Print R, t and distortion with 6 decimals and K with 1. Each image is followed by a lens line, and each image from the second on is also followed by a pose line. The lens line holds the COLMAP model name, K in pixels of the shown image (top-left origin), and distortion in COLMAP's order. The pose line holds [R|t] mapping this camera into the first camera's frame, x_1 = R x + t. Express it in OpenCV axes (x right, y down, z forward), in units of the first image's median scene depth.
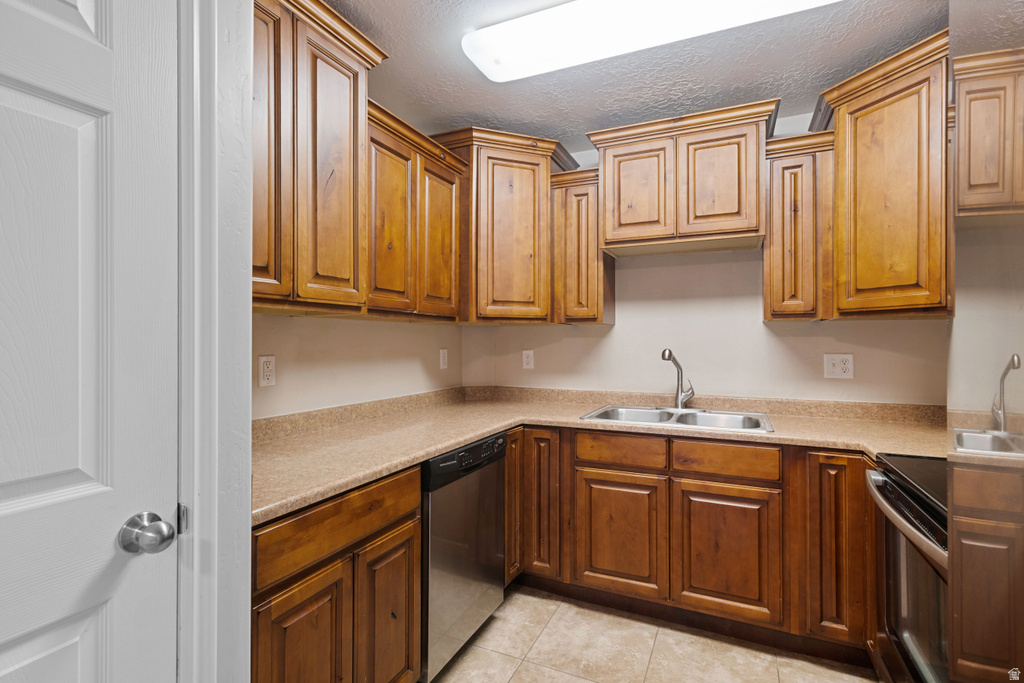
lens RADIAL K [[484.9, 0, 519.7], [0, 484.9, 341.6], [0, 0, 1]] dist [0.005790, 0.003781]
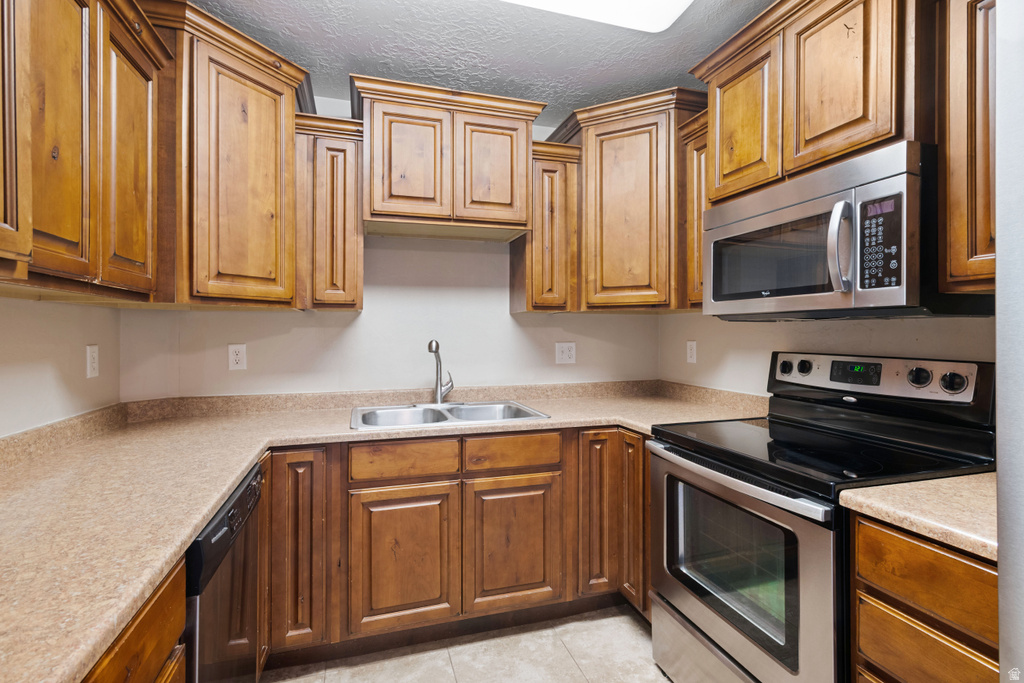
lens RADIAL K [[484.9, 0, 510.2], [0, 484.9, 331.5], [0, 0, 1]] dist [0.005790, 0.003781]
pose [[0.751776, -0.003037, 0.659412, -0.211368], [0.003285, 0.999994, 0.000861, -0.001653], [-0.659411, 0.001519, 0.751781, 0.233538]]
